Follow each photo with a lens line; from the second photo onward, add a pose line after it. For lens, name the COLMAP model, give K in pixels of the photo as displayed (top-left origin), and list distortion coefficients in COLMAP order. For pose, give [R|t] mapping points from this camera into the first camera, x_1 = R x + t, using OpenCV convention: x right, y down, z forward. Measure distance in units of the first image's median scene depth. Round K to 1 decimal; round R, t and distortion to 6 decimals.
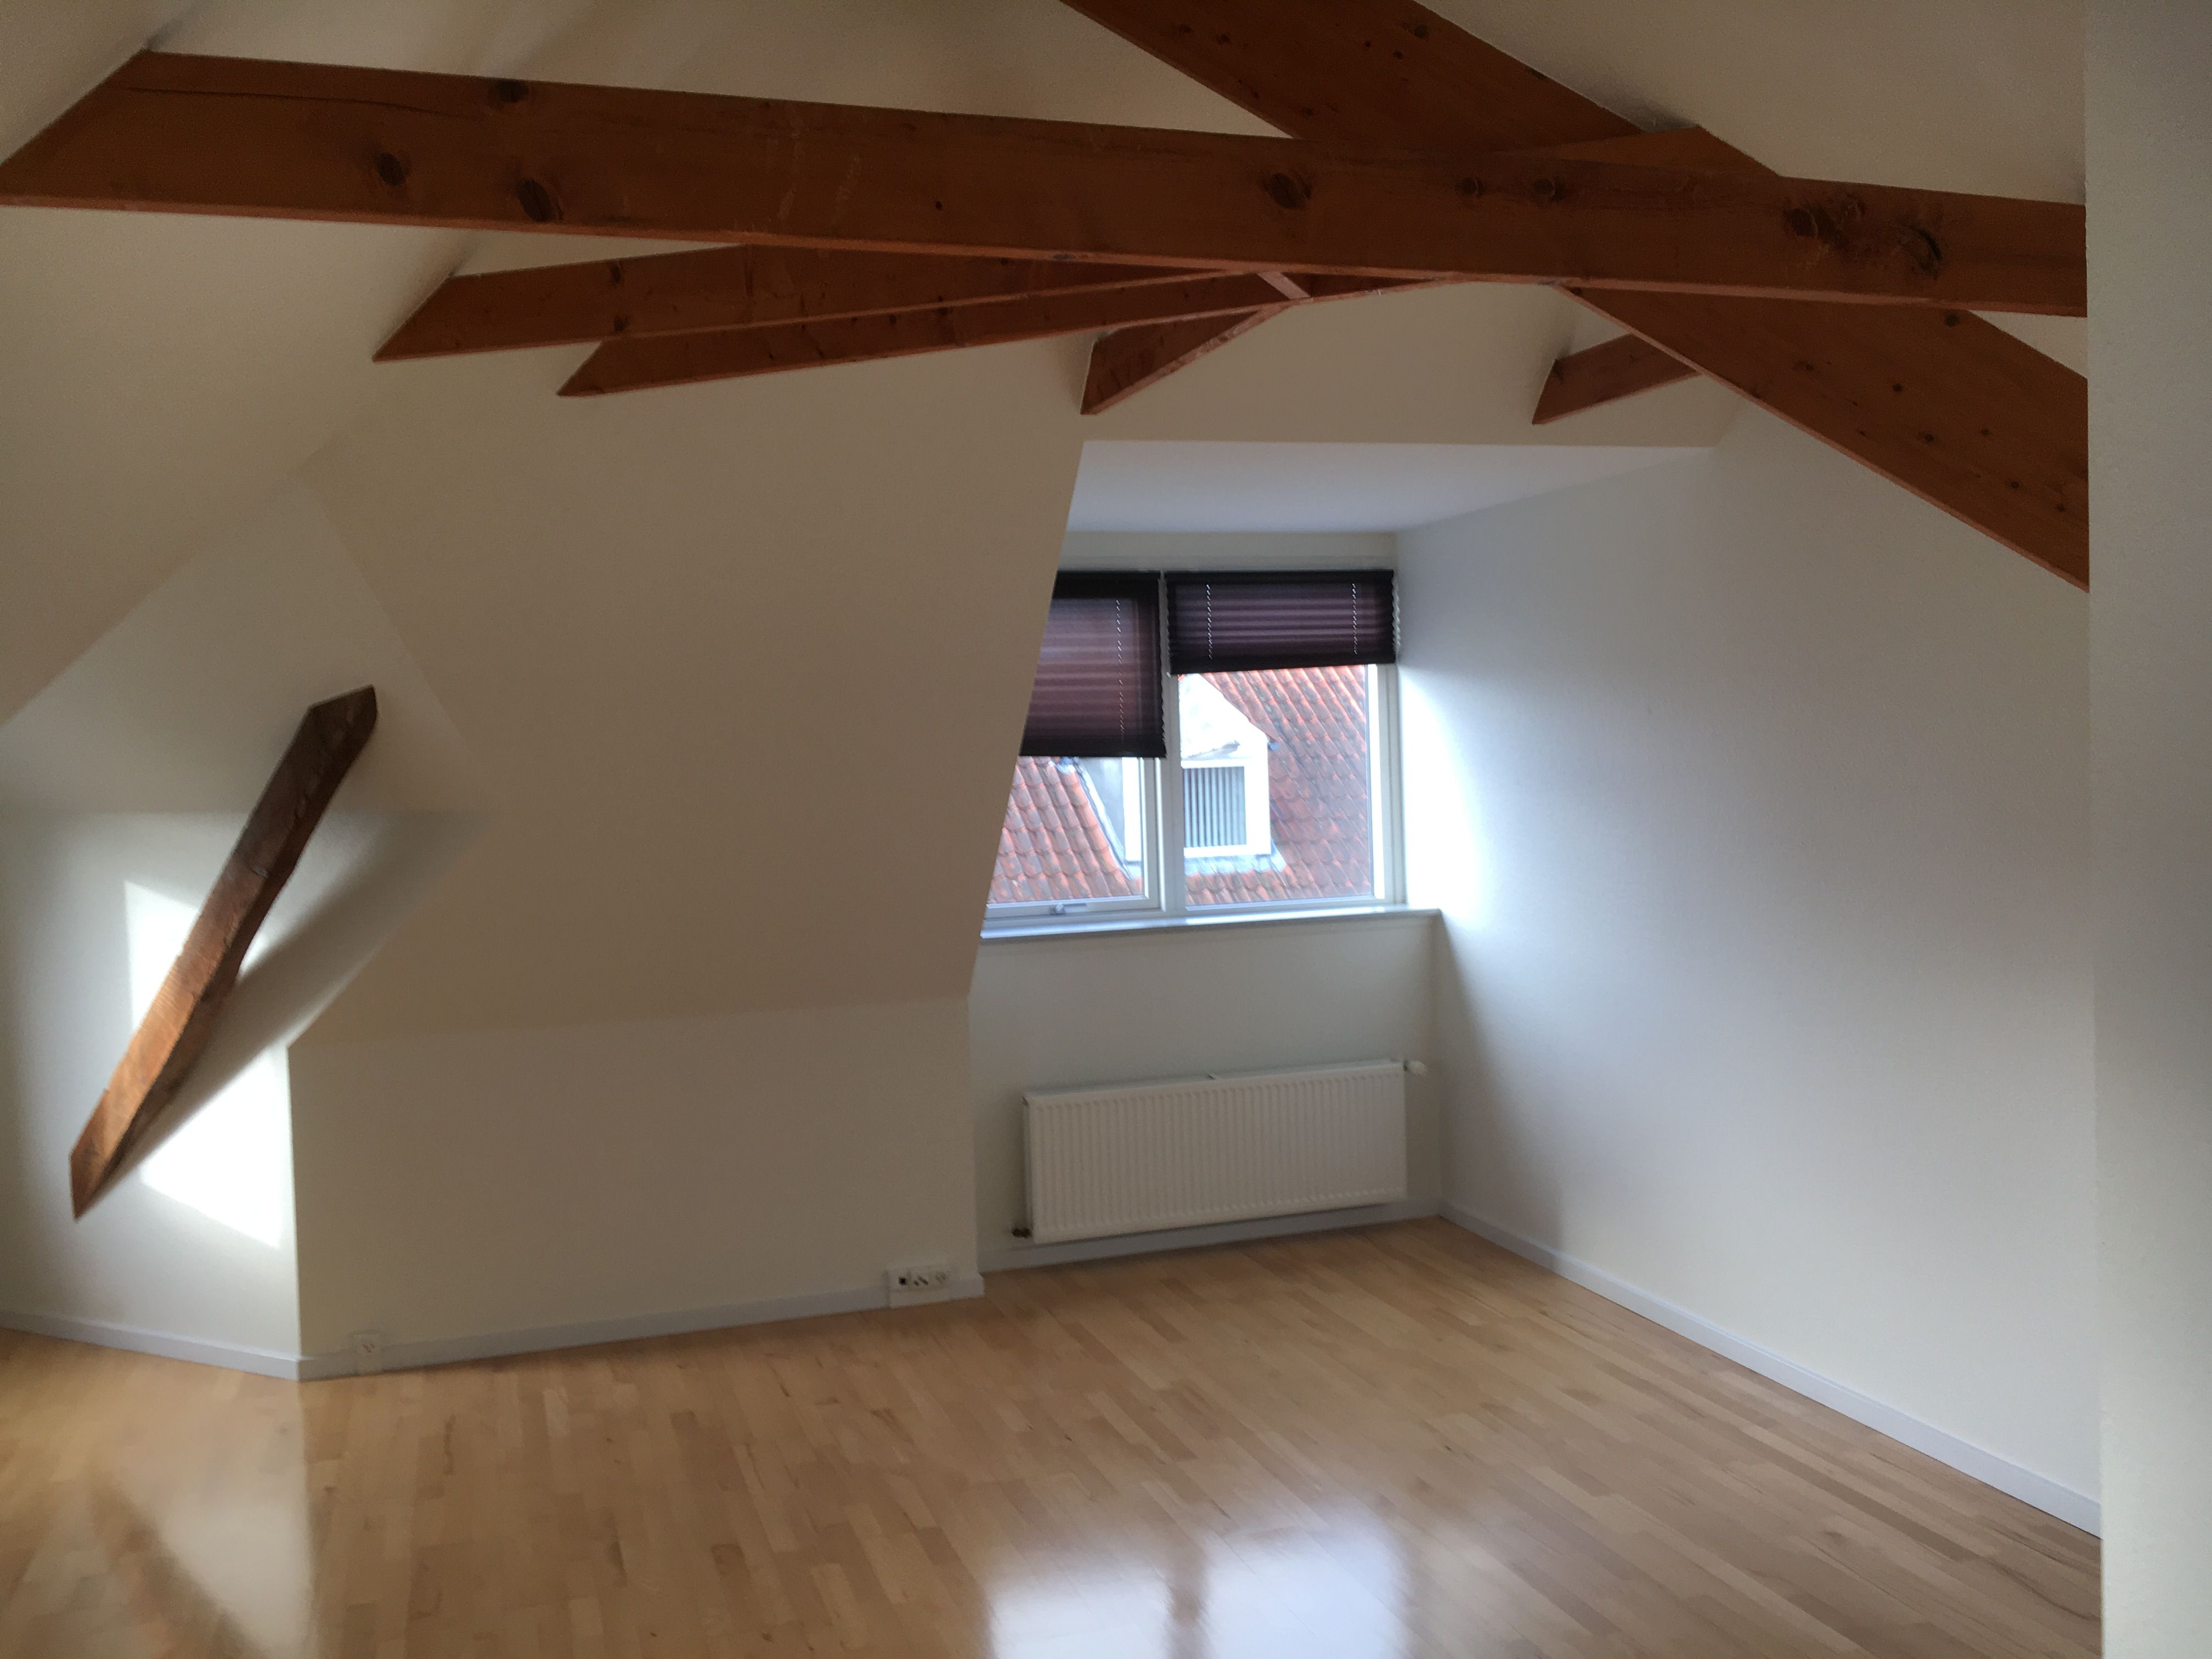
lens RADIAL K [[1881.0, 0, 1106.0], [0, 1881.0, 829.5], [0, 0, 1]] dist [0.057488, -0.069657]
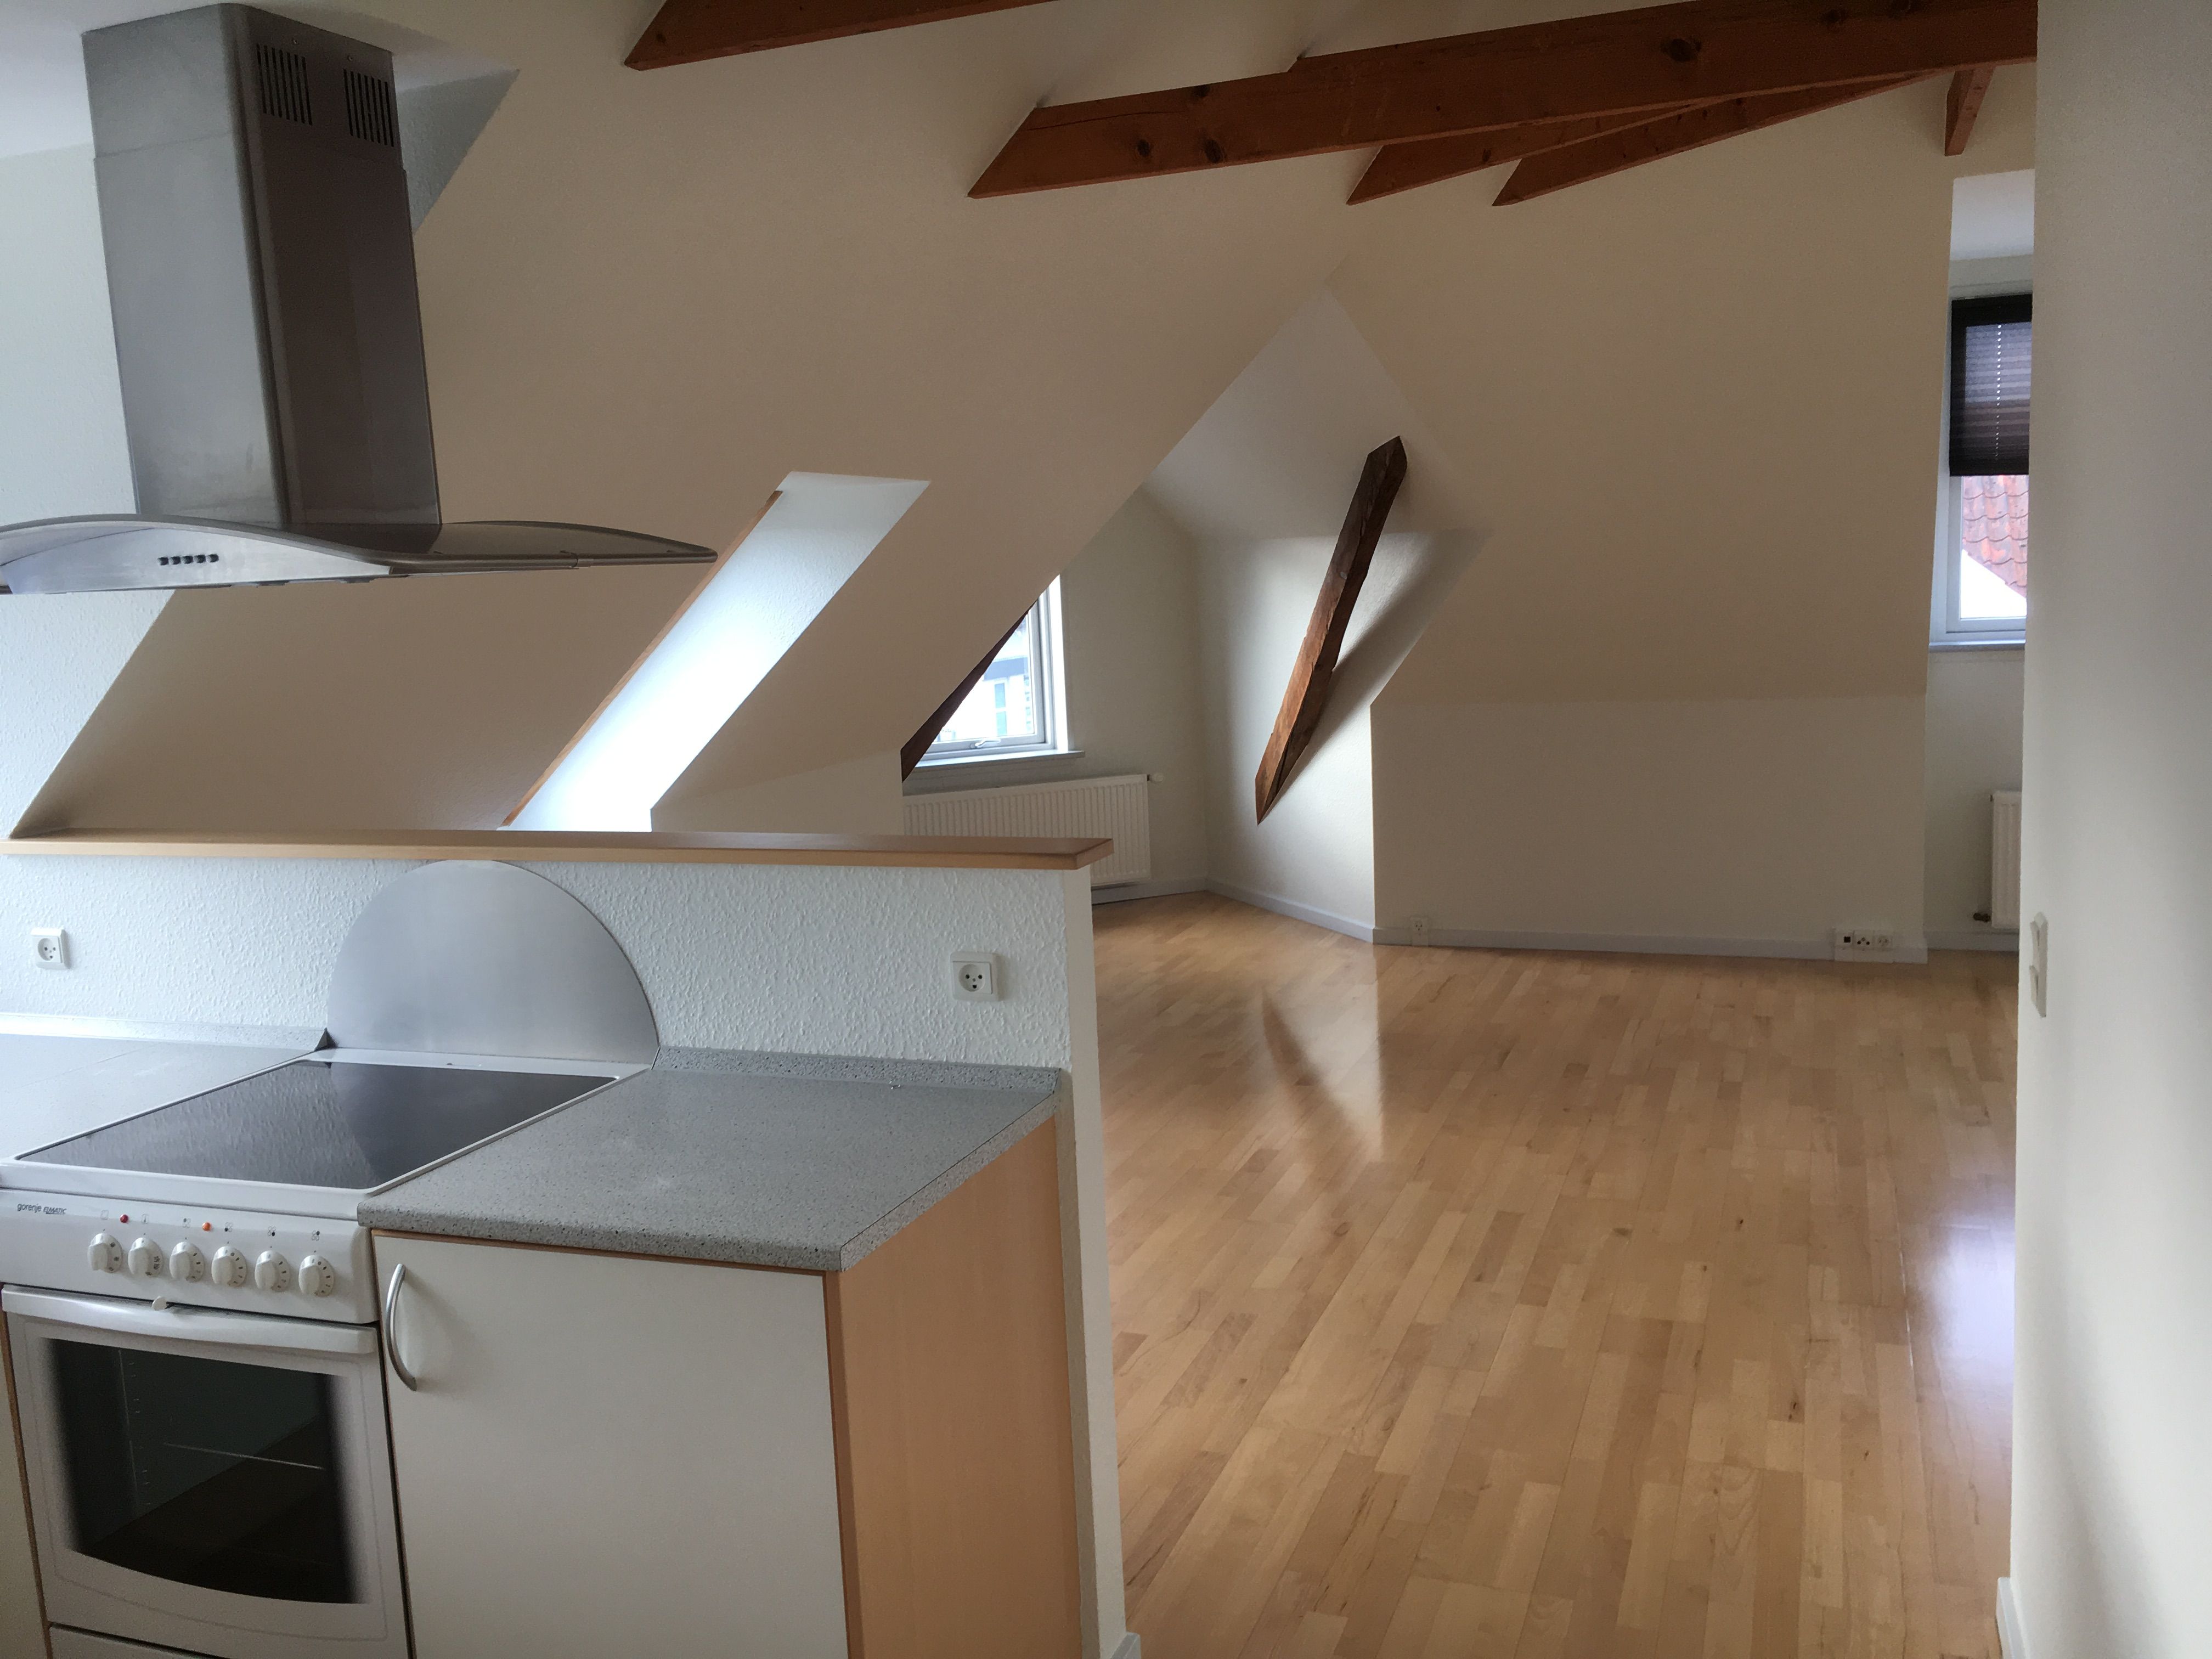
lens RADIAL K [[1881.0, 0, 1106.0], [0, 1881.0, 829.5], [0, 0, 1]] dist [0.057488, -0.069657]
pose [[0.773677, 0.083935, -0.627996, 0.294629], [-0.004814, 0.991936, 0.126647, 0.031242], [0.633562, -0.094961, 0.767842, -0.190235]]
